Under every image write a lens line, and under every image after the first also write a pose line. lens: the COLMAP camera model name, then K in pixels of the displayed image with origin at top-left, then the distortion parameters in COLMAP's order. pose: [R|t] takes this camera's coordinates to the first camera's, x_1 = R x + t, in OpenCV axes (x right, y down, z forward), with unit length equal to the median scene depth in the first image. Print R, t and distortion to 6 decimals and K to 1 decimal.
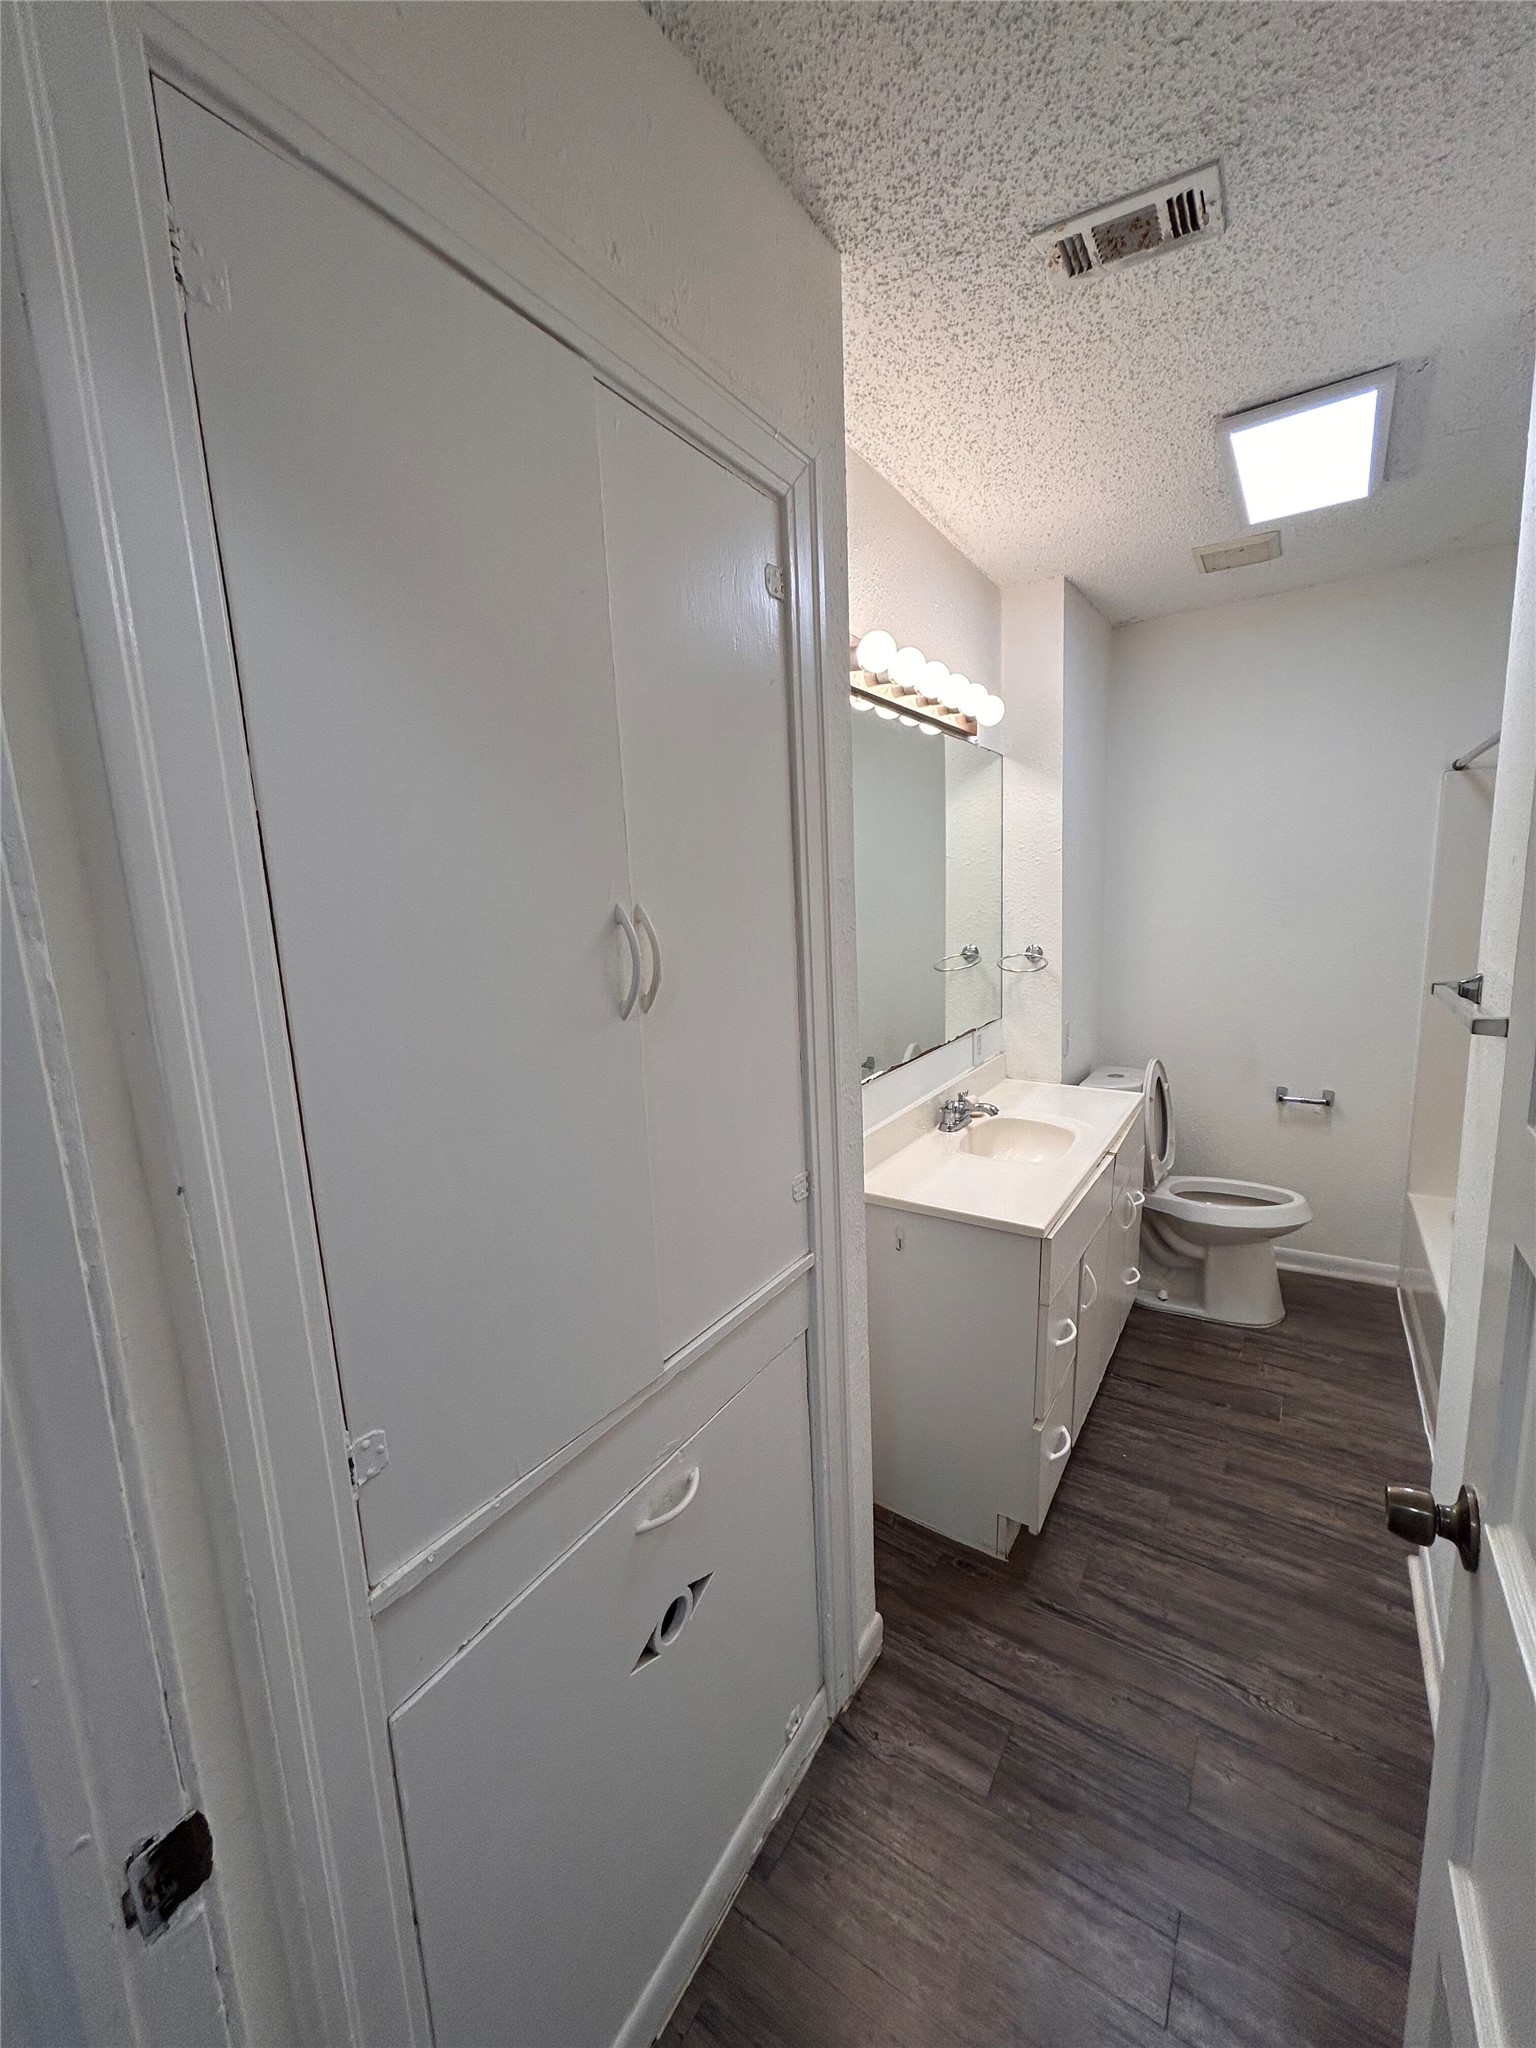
lens RADIAL K [[814.7, 0, 768.0], [0, 814.7, 1024.0], [0, 0, 1]] dist [-0.007417, 0.000213]
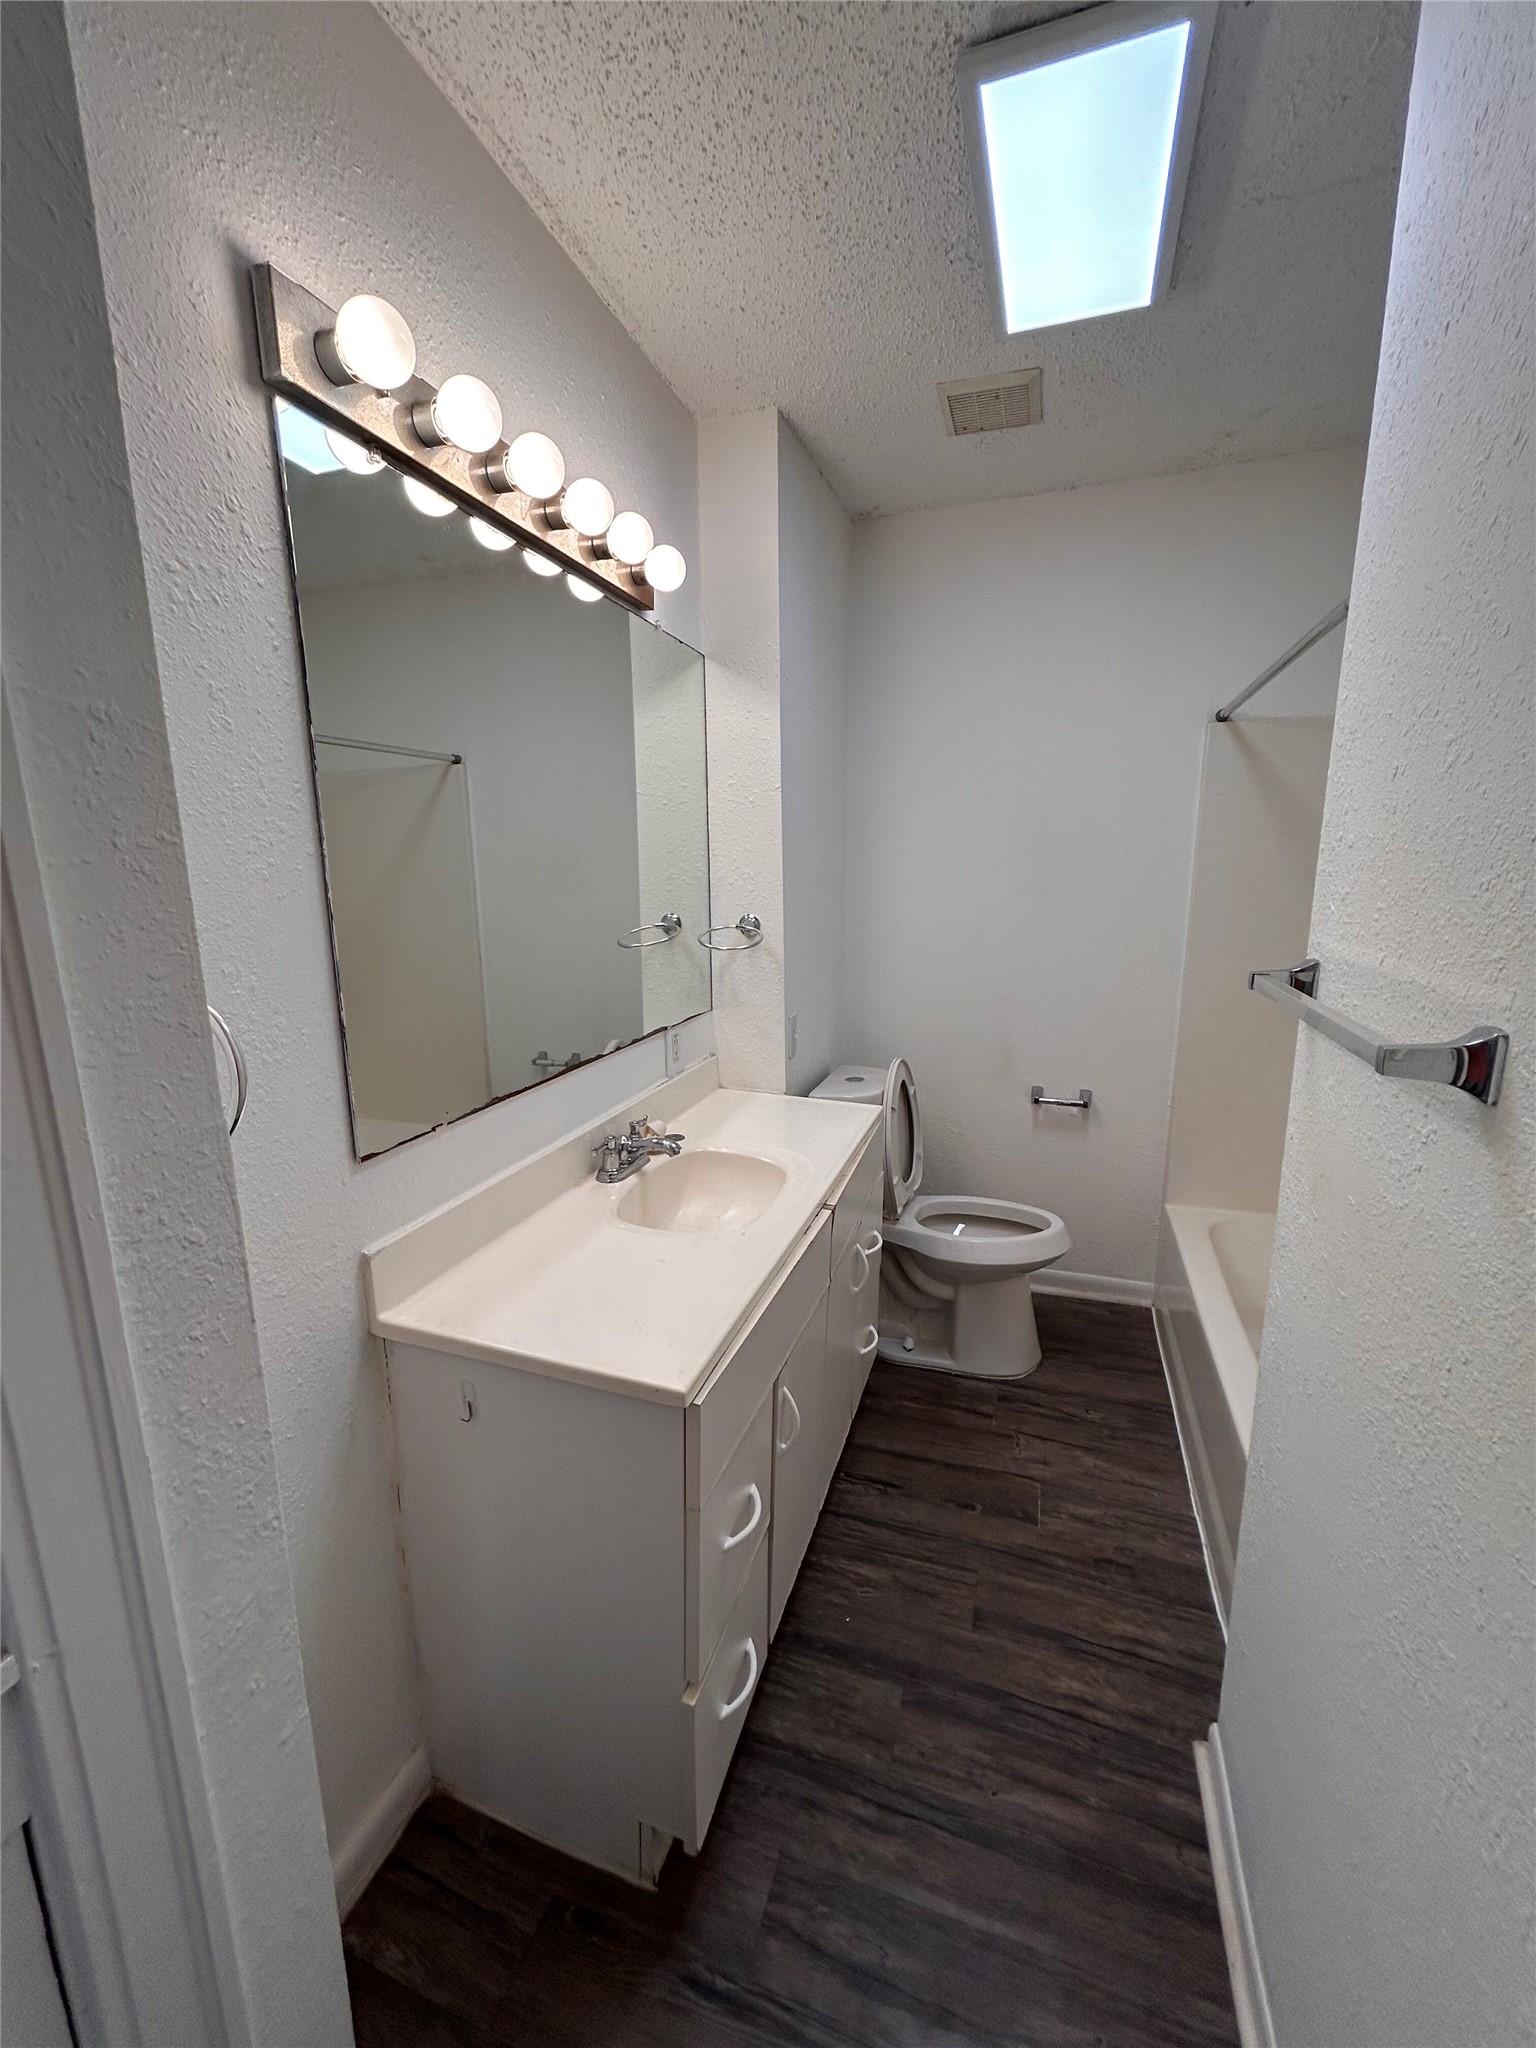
lens RADIAL K [[814.7, 0, 768.0], [0, 814.7, 1024.0], [0, 0, 1]] dist [-0.007417, 0.000213]
pose [[0.968187, -0.013625, 0.249858, 0.174300], [0.006242, 0.999521, 0.030319, -0.020047], [-0.250151, -0.027794, 0.967808, 0.293701]]
